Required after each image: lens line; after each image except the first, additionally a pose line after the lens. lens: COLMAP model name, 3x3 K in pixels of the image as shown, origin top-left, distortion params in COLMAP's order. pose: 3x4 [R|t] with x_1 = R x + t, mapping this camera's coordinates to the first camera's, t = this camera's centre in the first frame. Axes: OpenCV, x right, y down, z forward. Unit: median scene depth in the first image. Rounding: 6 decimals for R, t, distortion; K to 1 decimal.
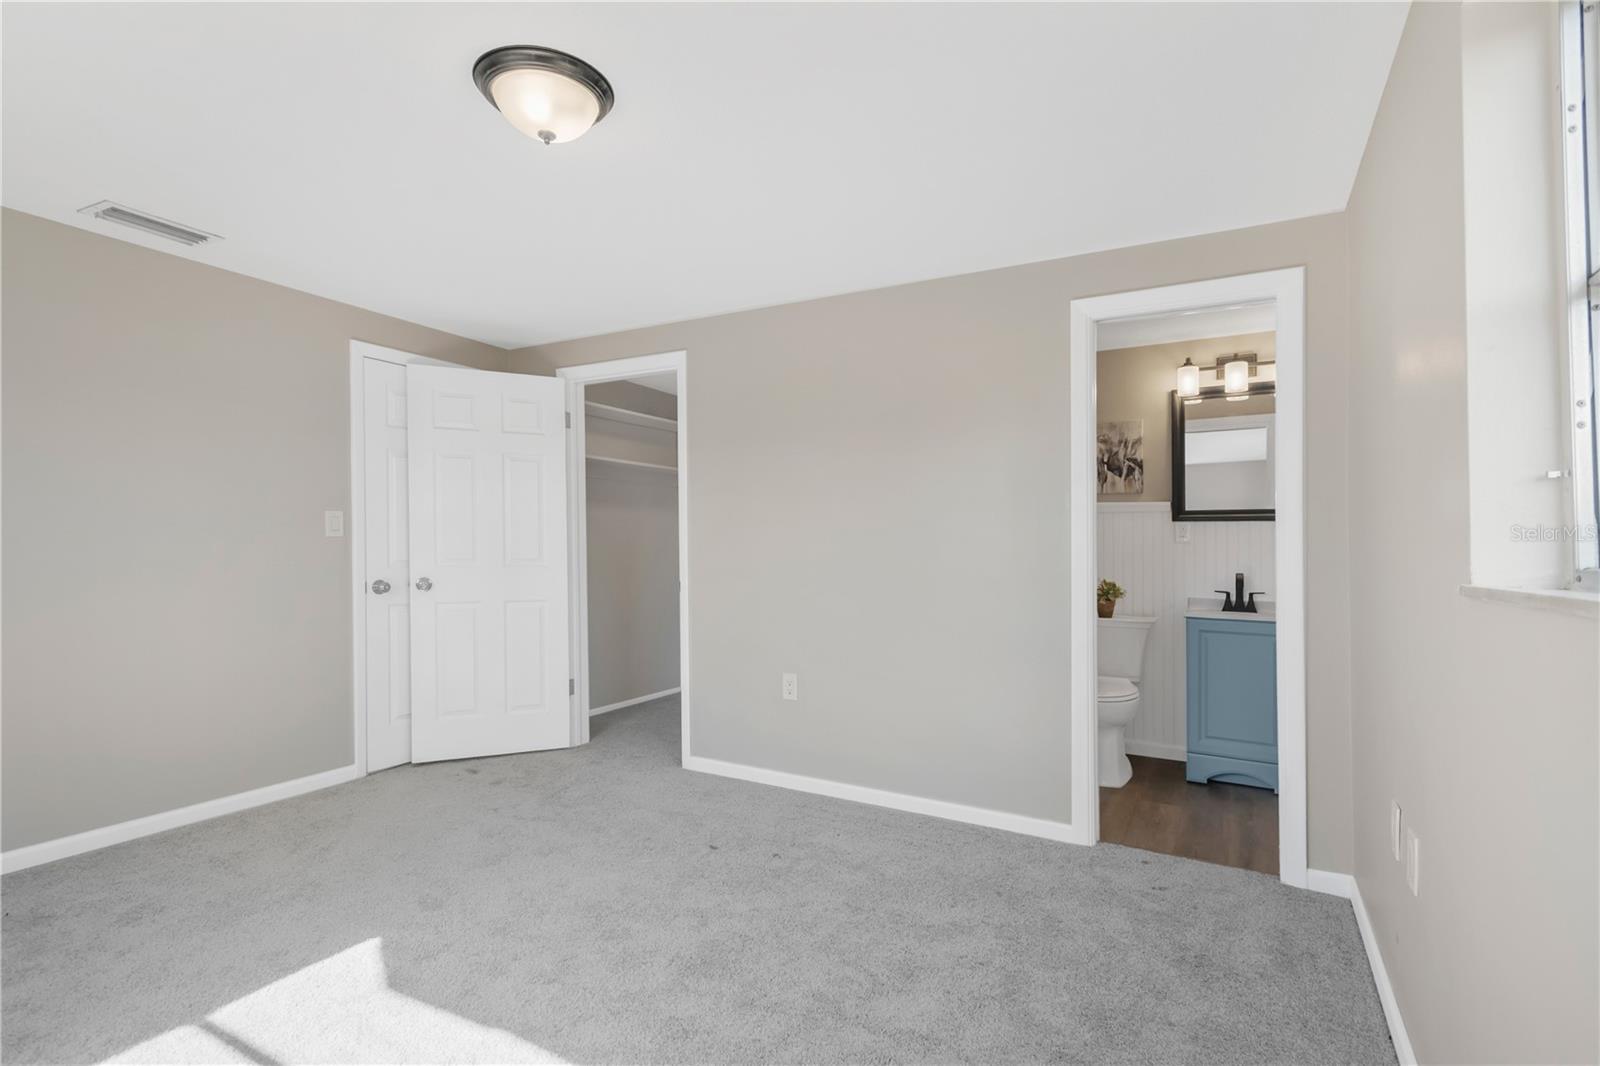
lens RADIAL K [[753.7, 0, 801.5], [0, 753.7, 546.0], [0, 0, 1]] dist [0.025516, -0.000375]
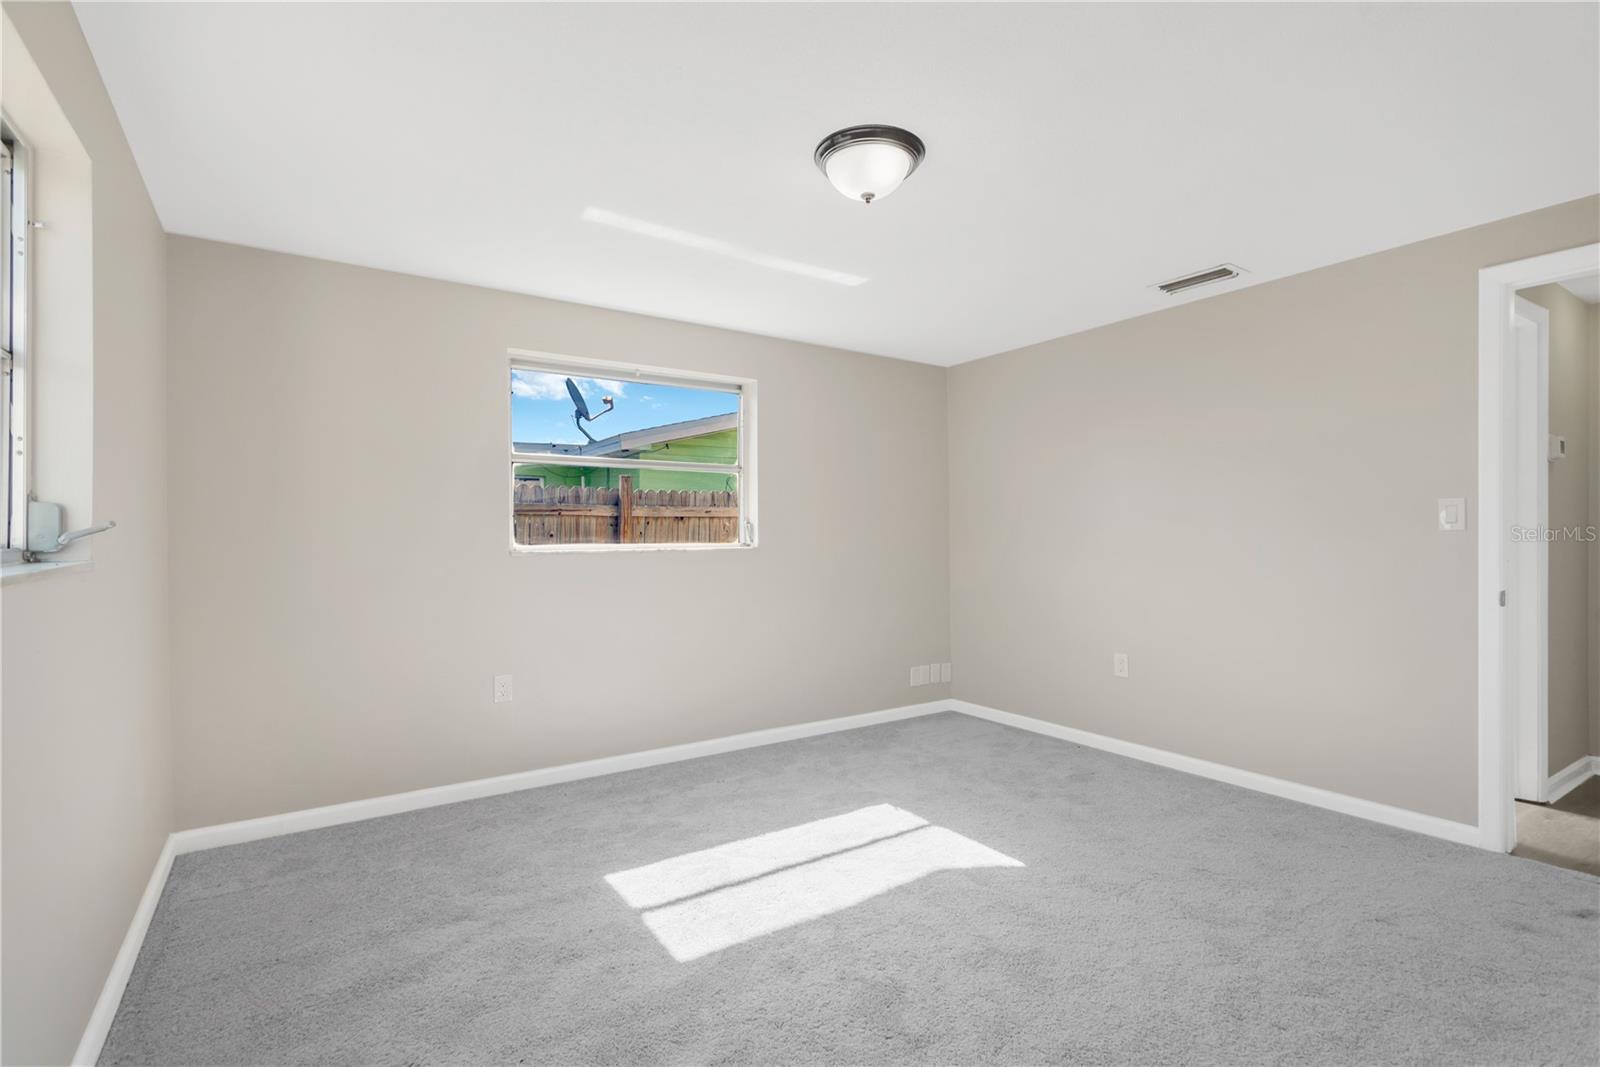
lens RADIAL K [[745.0, 0, 800.0], [0, 745.0, 533.5], [0, 0, 1]] dist [0.010026, -0.001218]
pose [[-0.434848, -0.003040, -0.900499, 0.523804], [-0.007399, 0.999973, 0.000197, -0.003964], [0.900473, 0.006748, -0.434859, 0.957051]]
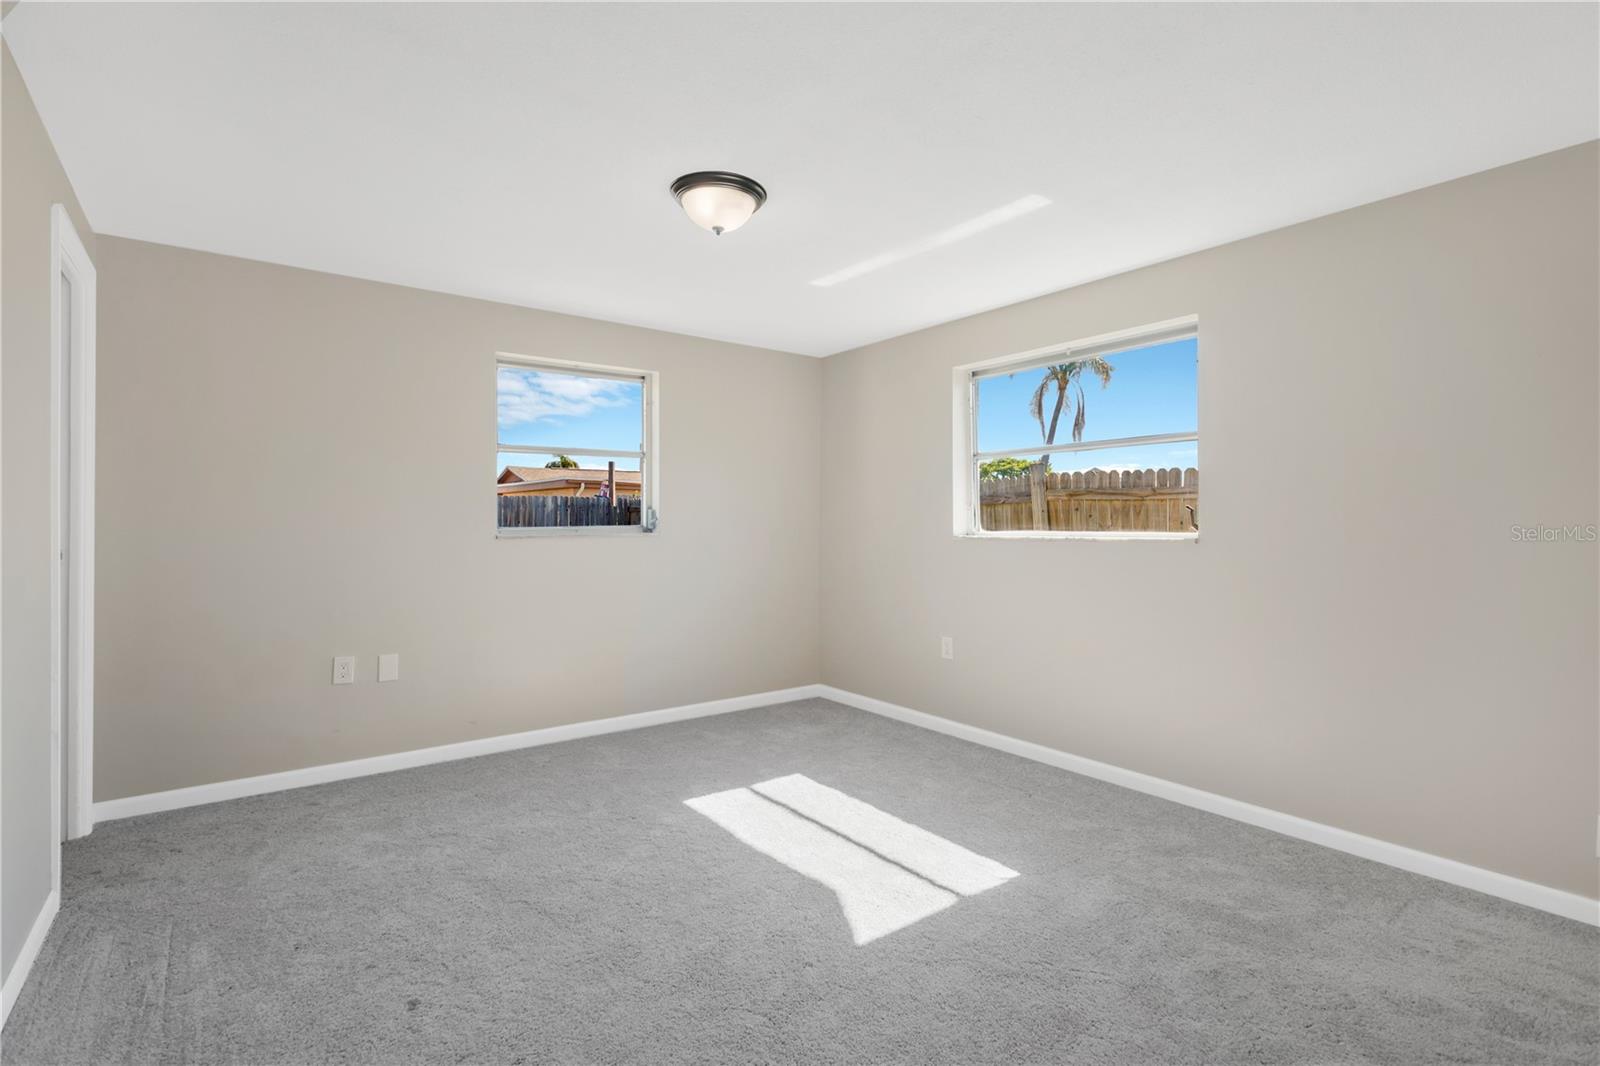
lens RADIAL K [[797.0, 0, 796.5], [0, 797.0, 510.1], [0, 0, 1]] dist [0.048844, -0.000142]
pose [[-0.912841, 0.005202, 0.408282, -0.711710], [0.004313, 0.999986, -0.003097, -0.017705], [-0.408292, -0.001066, -0.912851, 1.555662]]
